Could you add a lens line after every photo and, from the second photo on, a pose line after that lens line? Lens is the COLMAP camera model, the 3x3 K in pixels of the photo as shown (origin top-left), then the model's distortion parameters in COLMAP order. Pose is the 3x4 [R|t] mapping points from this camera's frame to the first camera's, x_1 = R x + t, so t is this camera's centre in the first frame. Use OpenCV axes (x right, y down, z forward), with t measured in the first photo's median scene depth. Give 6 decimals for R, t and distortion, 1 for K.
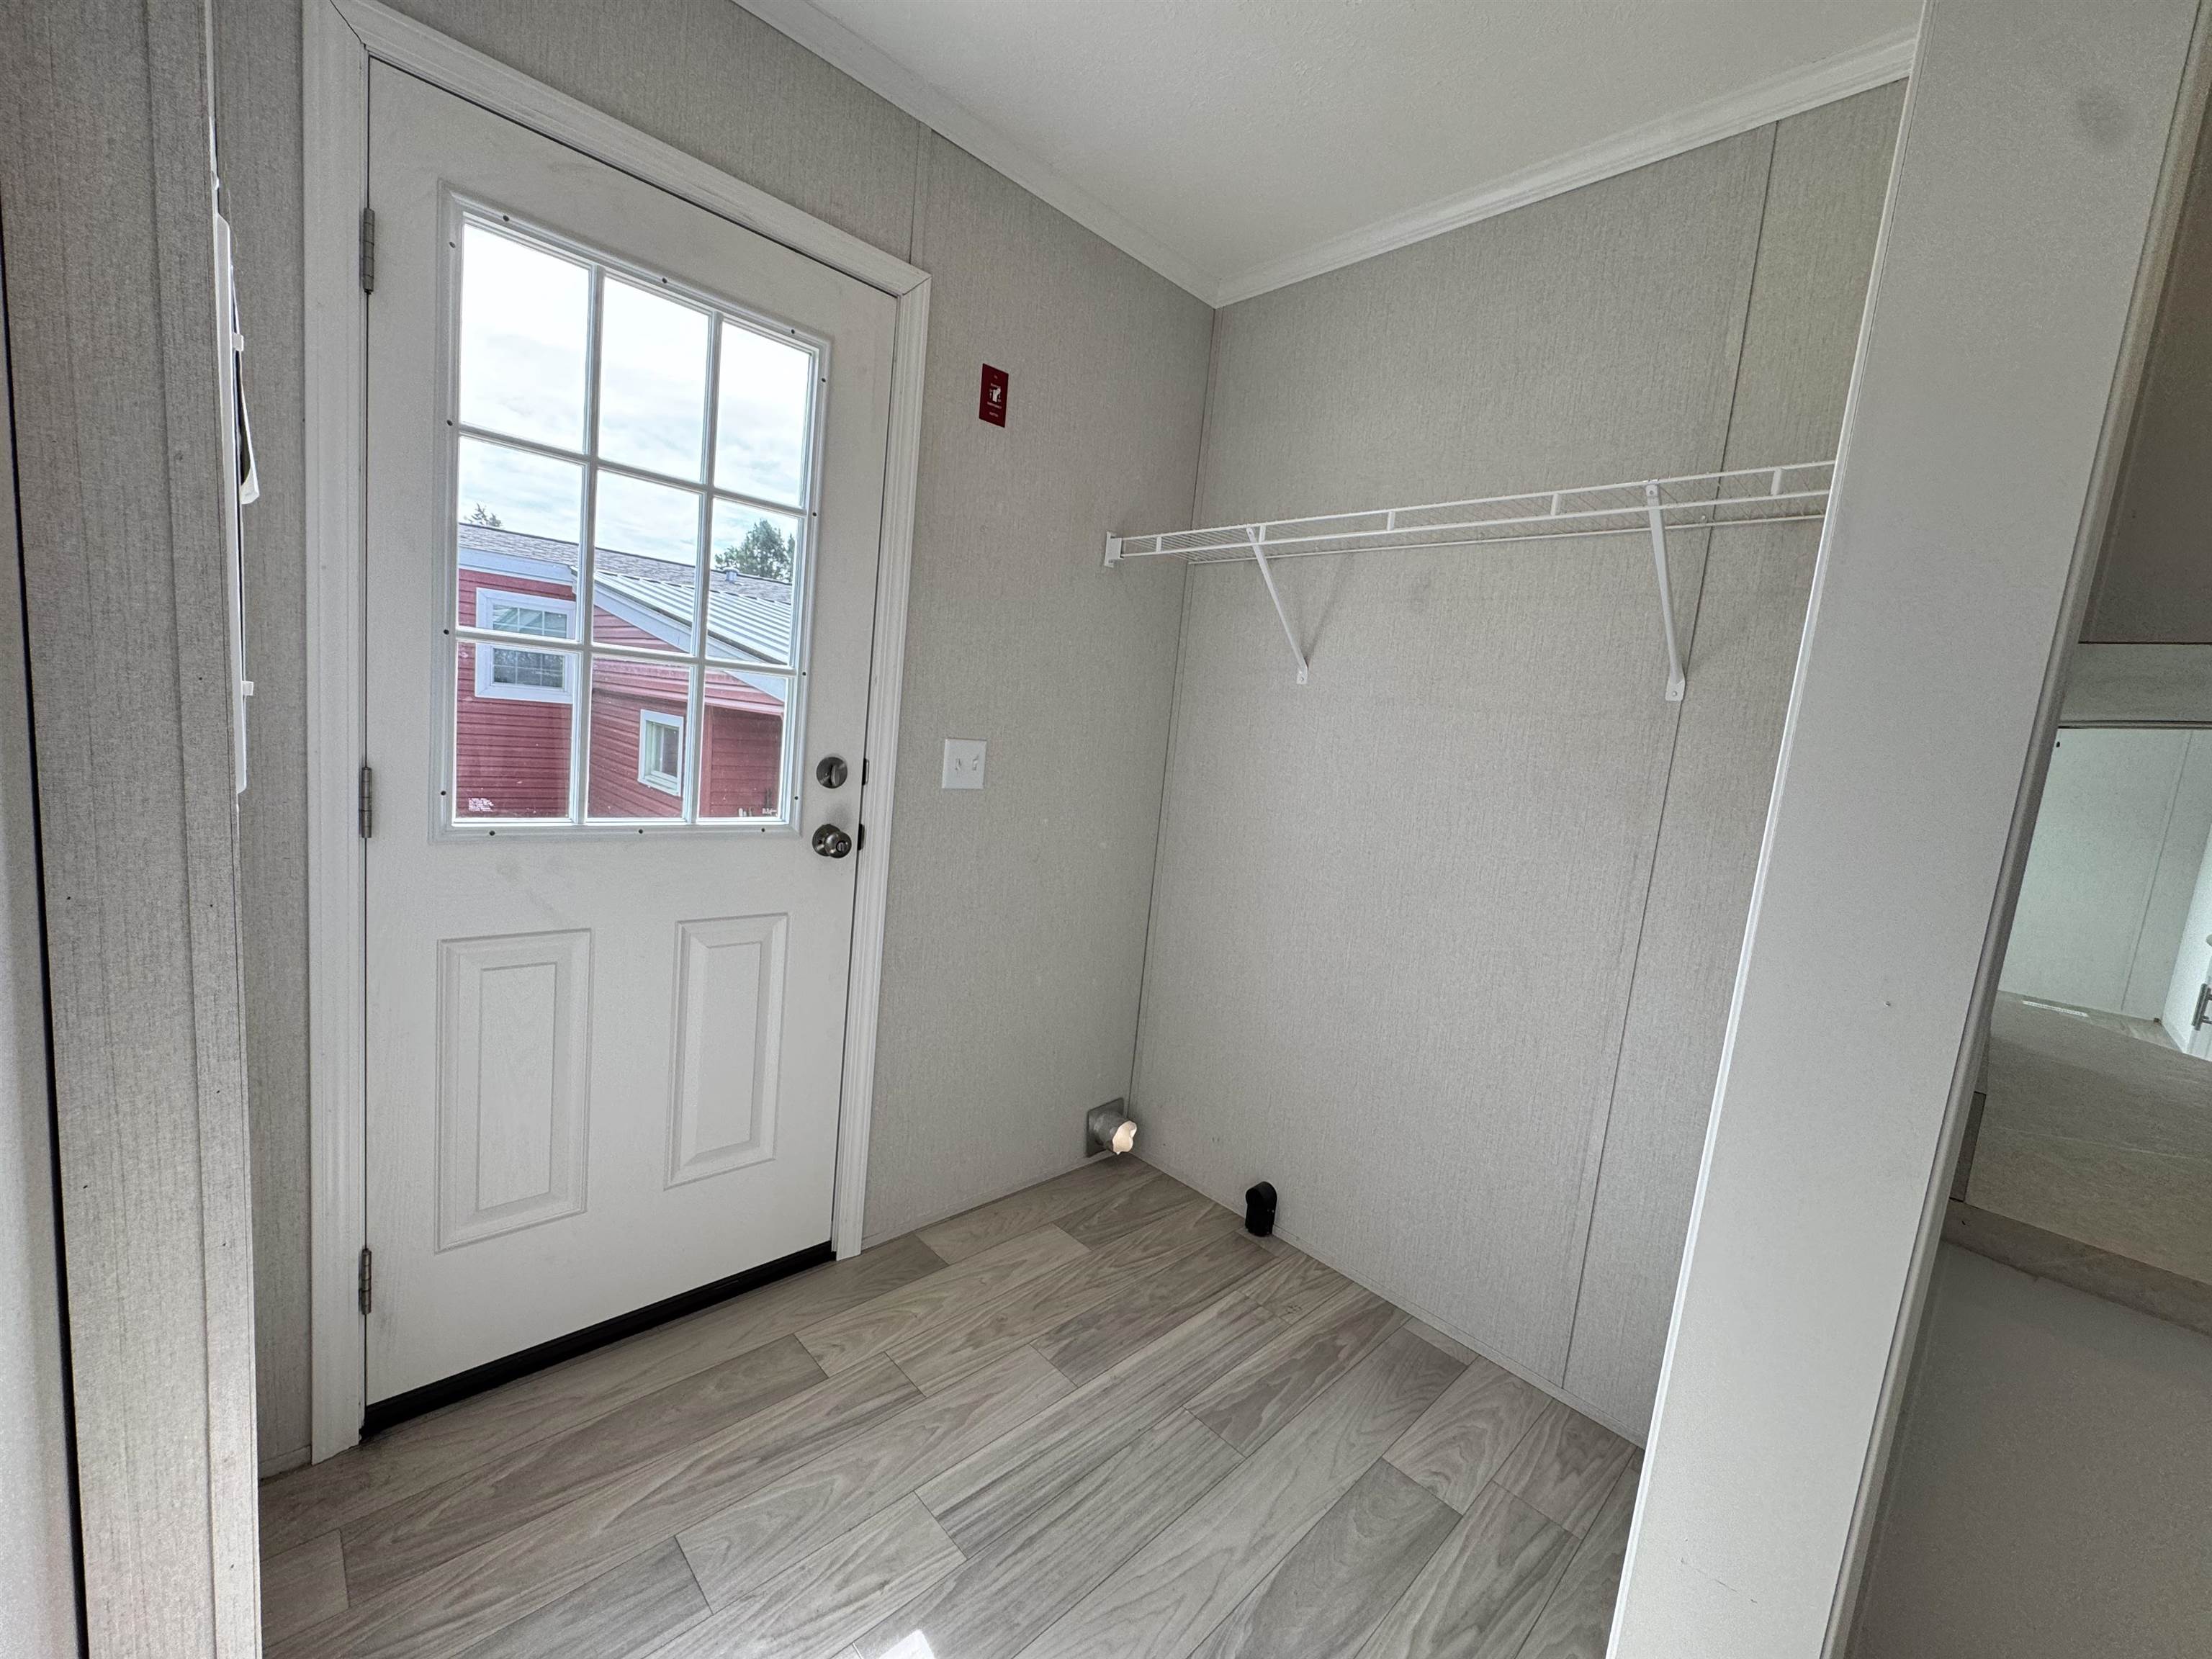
lens RADIAL K [[881.1, 0, 1102.2], [0, 881.1, 826.6], [0, 0, 1]] dist [-0.003178, 0.000539]
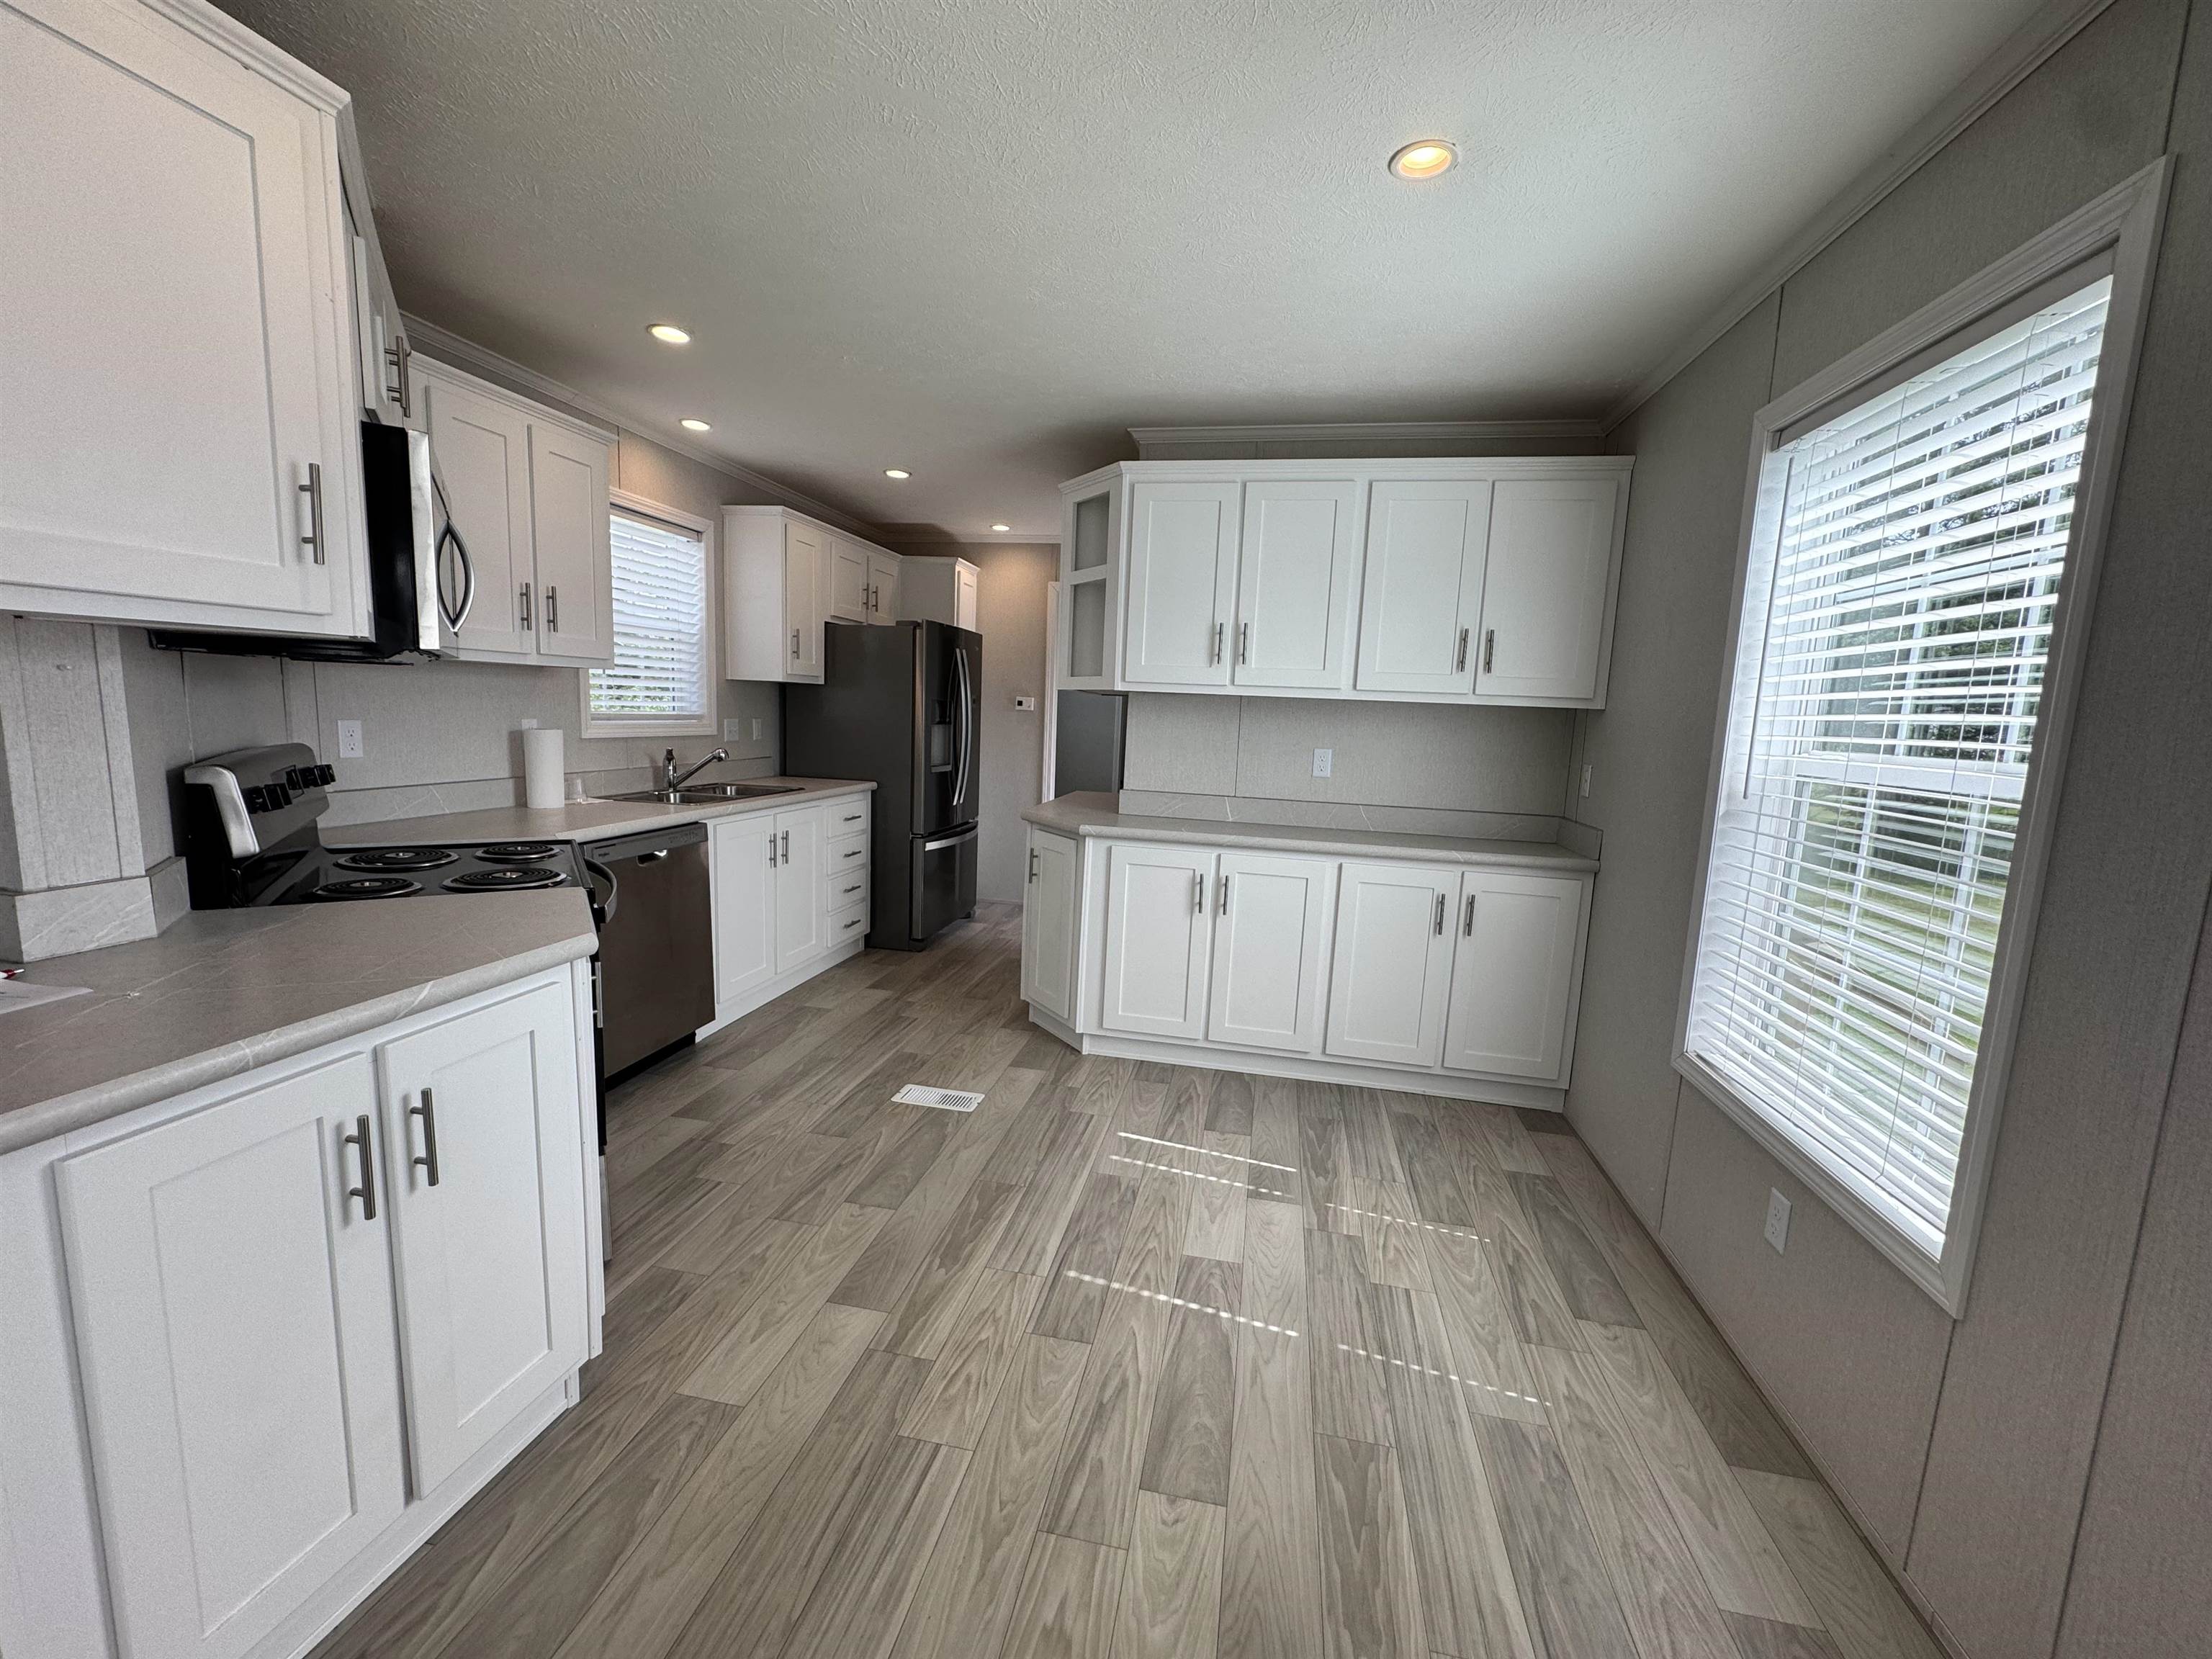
lens RADIAL K [[881.1, 0, 1107.4], [0, 881.1, 822.1], [0, 0, 1]] dist [-0.003178, 0.000539]
pose [[-0.809772, -0.055987, -0.584068, 1.003491], [-0.187075, 0.968121, 0.166566, -0.242357], [0.556123, 0.244145, -0.794431, 2.385639]]
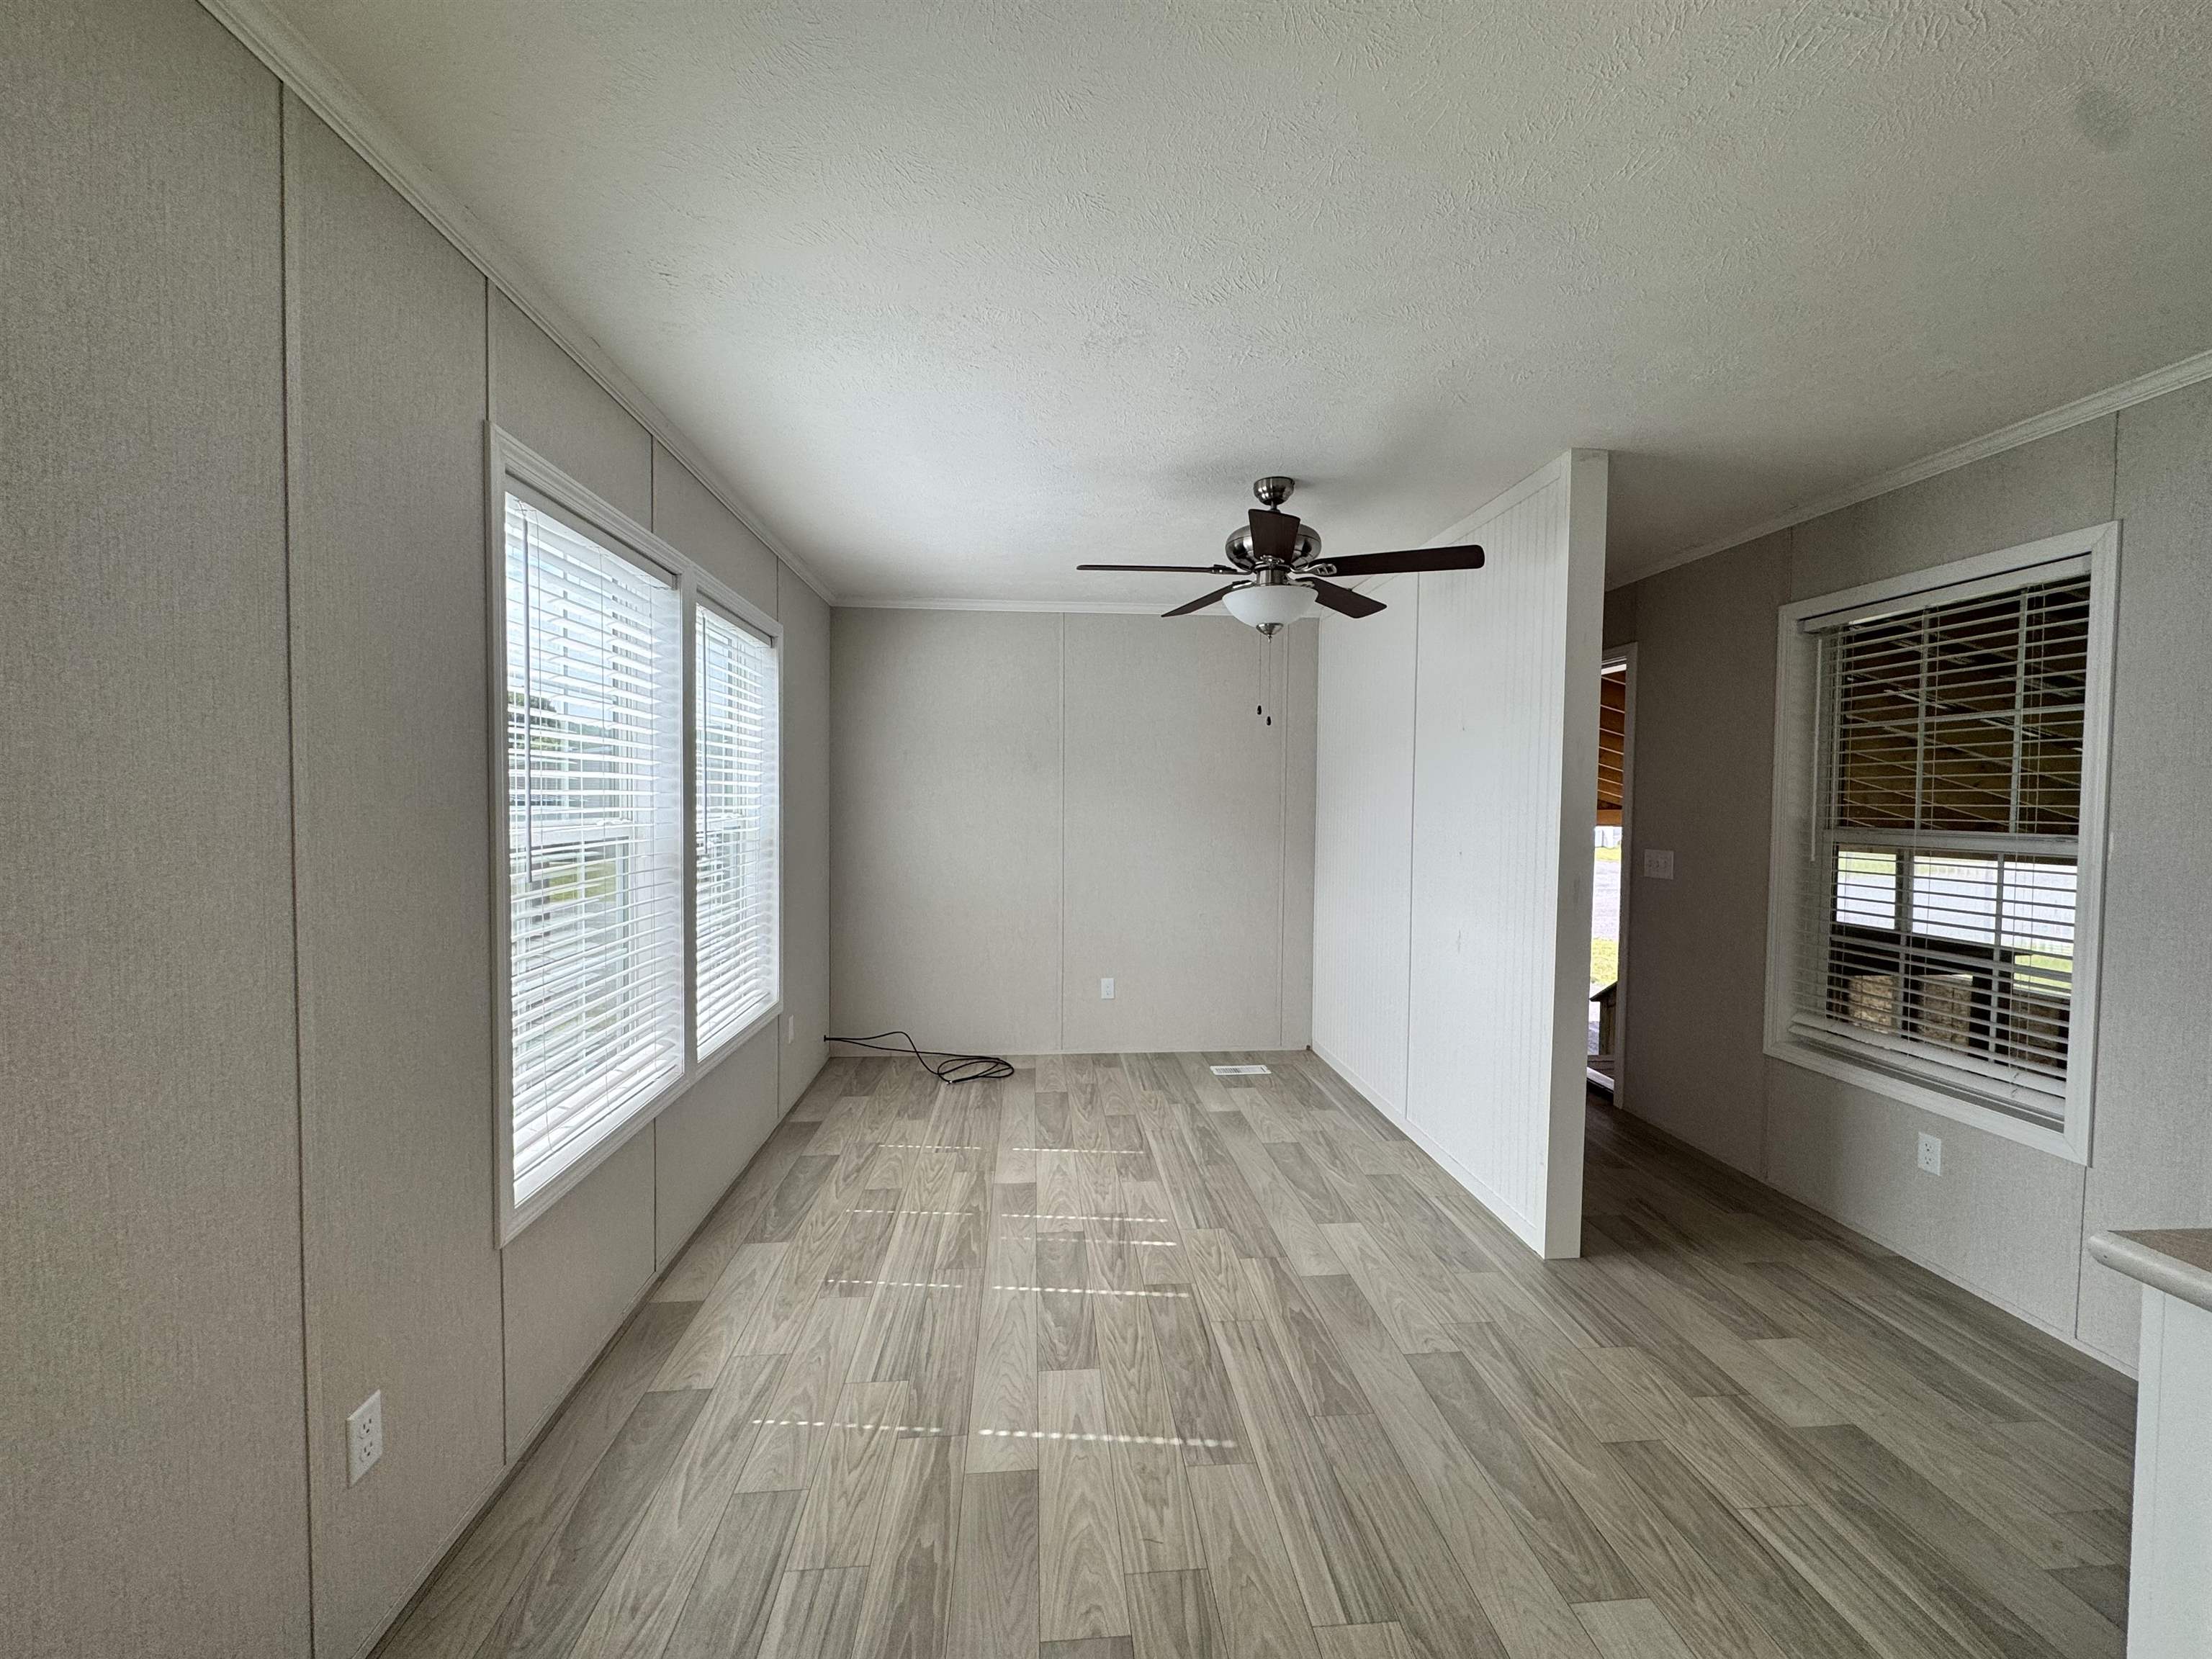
lens RADIAL K [[881.1, 0, 1103.0], [0, 881.1, 829.8], [0, 0, 1]] dist [-0.003178, 0.000539]
pose [[0.632111, -0.117630, 0.765897, -1.690888], [0.146356, 0.988744, 0.031065, -0.218316], [-0.760930, 0.092457, 0.642212, -0.225629]]
